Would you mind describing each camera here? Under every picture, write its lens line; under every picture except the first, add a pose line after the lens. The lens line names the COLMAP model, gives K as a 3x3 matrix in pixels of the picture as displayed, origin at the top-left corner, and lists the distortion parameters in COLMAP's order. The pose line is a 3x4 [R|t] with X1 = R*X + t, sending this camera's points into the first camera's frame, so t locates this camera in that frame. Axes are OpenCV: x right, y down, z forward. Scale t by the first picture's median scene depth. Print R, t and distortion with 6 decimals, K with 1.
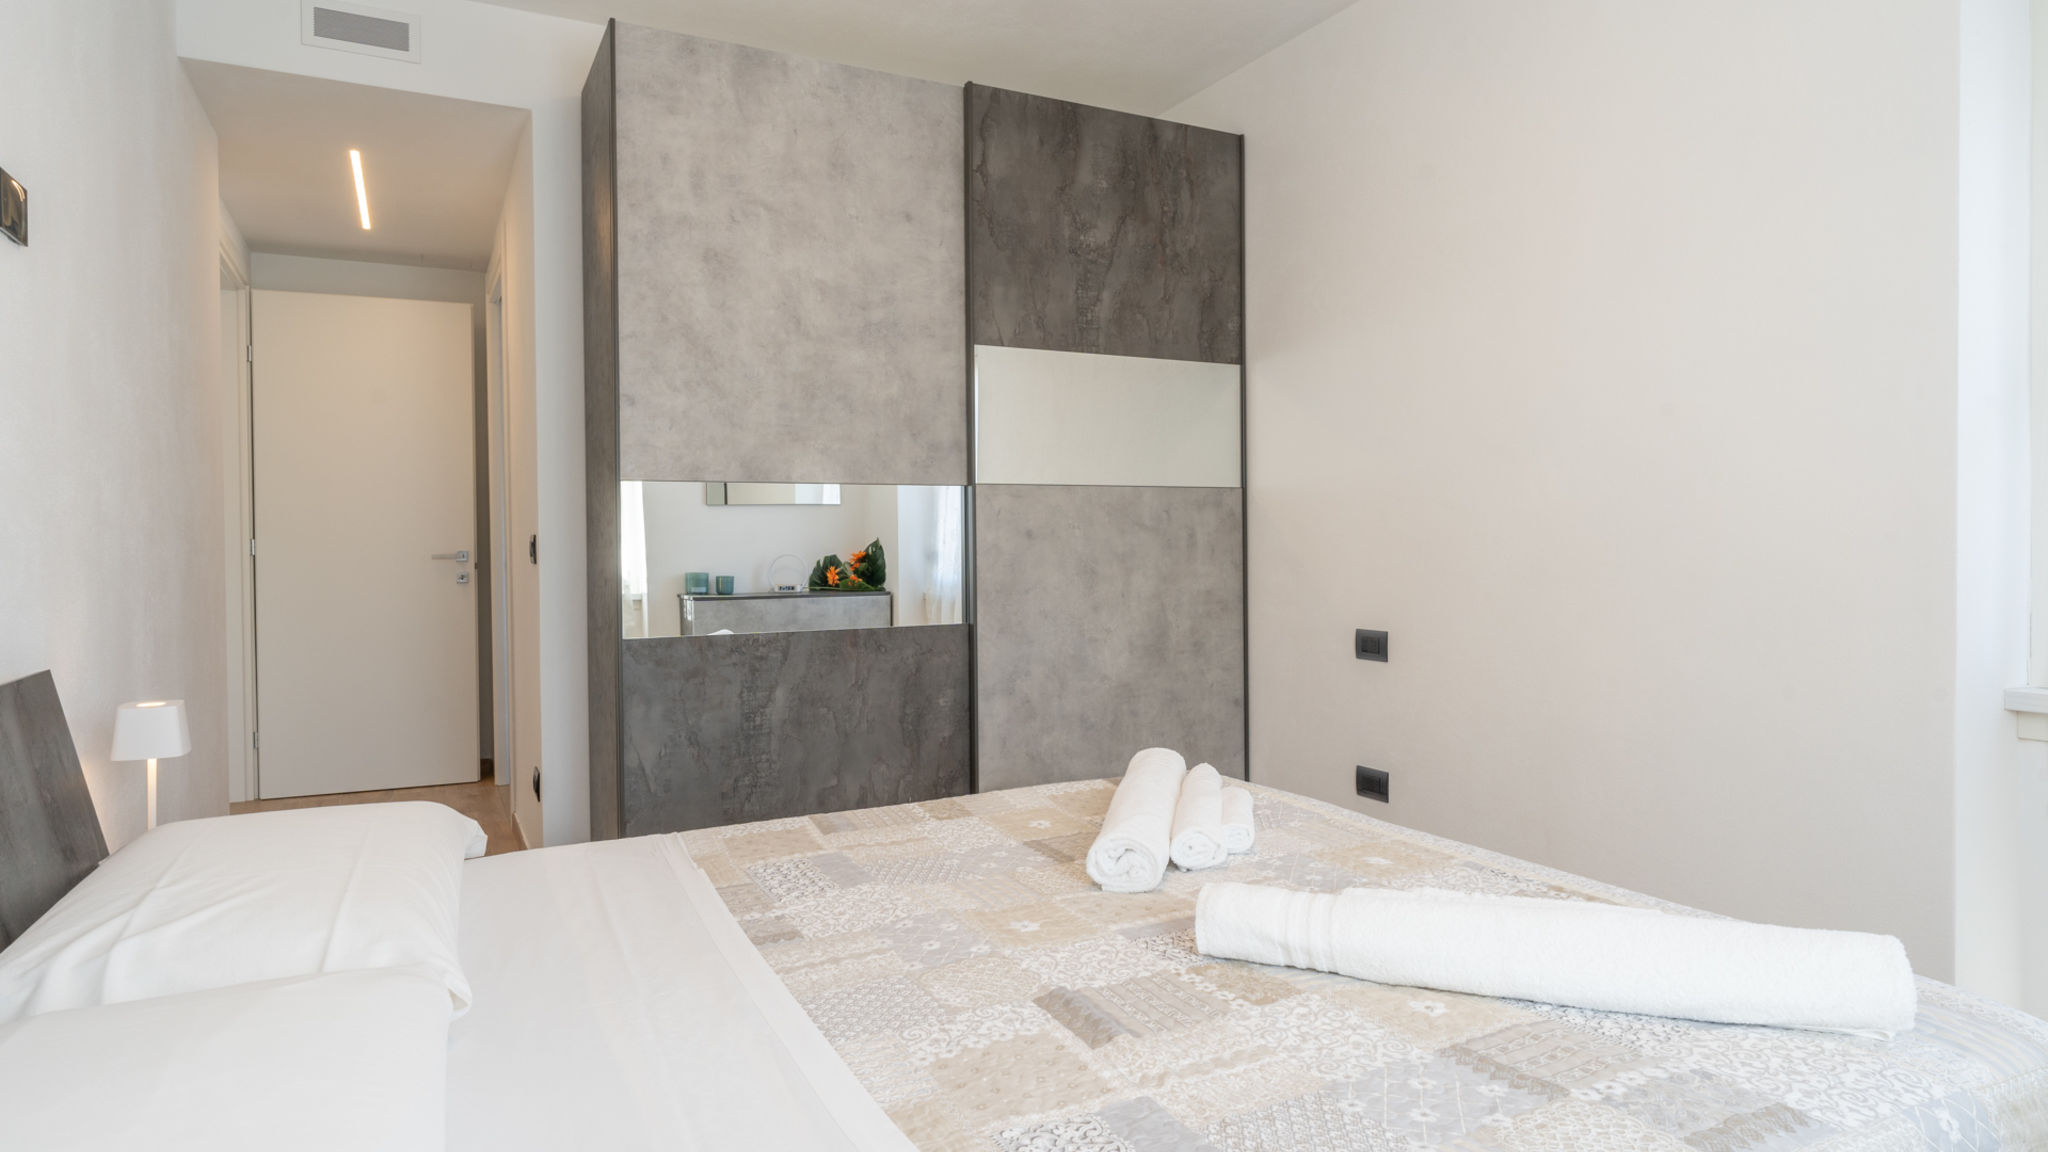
lens RADIAL K [[1127.6, 0, 1023.6], [0, 1127.6, 585.4], [0, 0, 1]] dist [-0.034619, 0.018771]
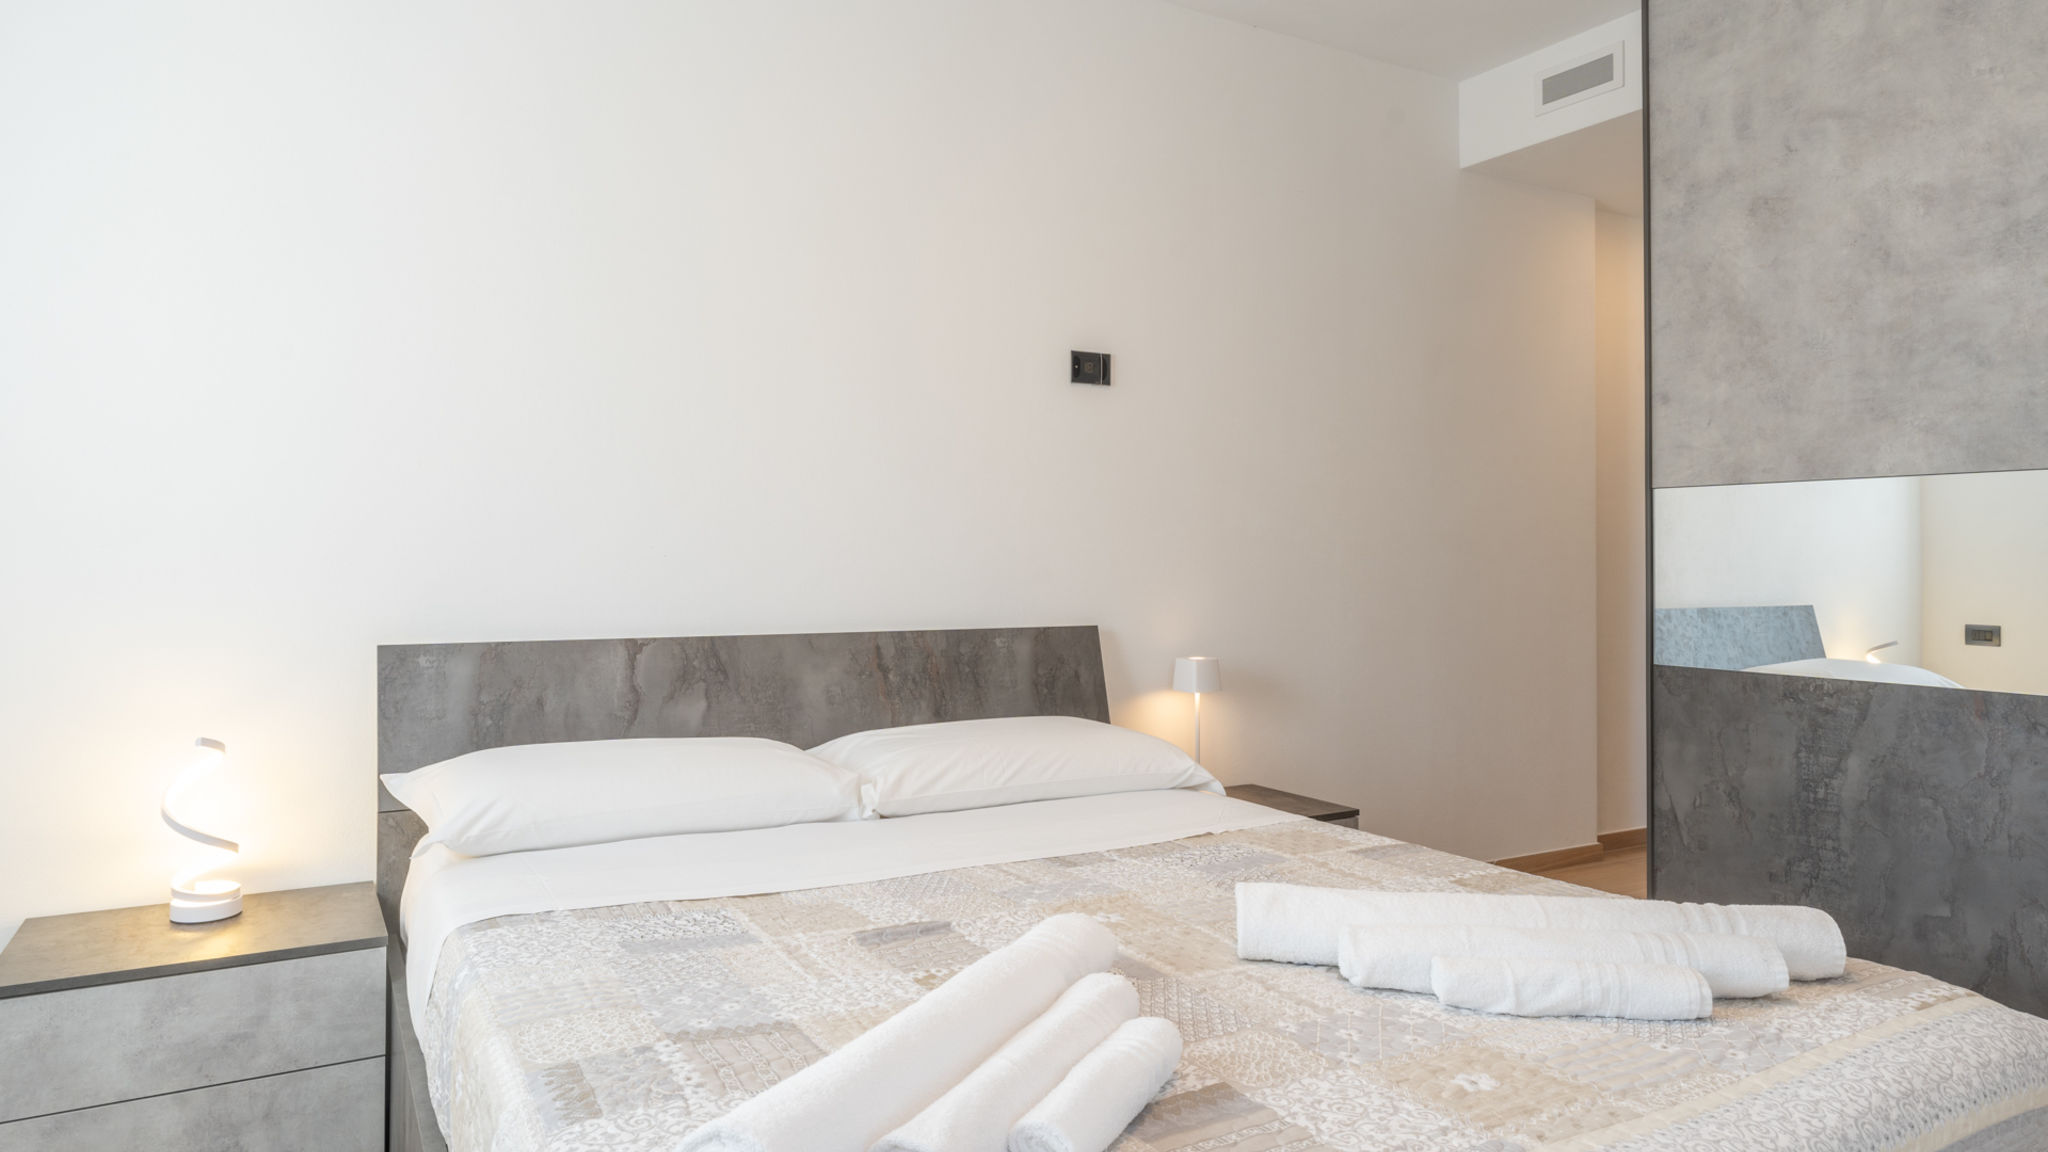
lens RADIAL K [[1258.4, 0, 1021.2], [0, 1258.4, 558.8], [0, 0, 1]] dist [0.007967, 0.002303]
pose [[0.044134, 0.011439, -0.998960, 0.594722], [-0.039134, 0.999187, 0.009713, -0.024960], [0.998259, 0.038665, 0.044546, 0.420032]]
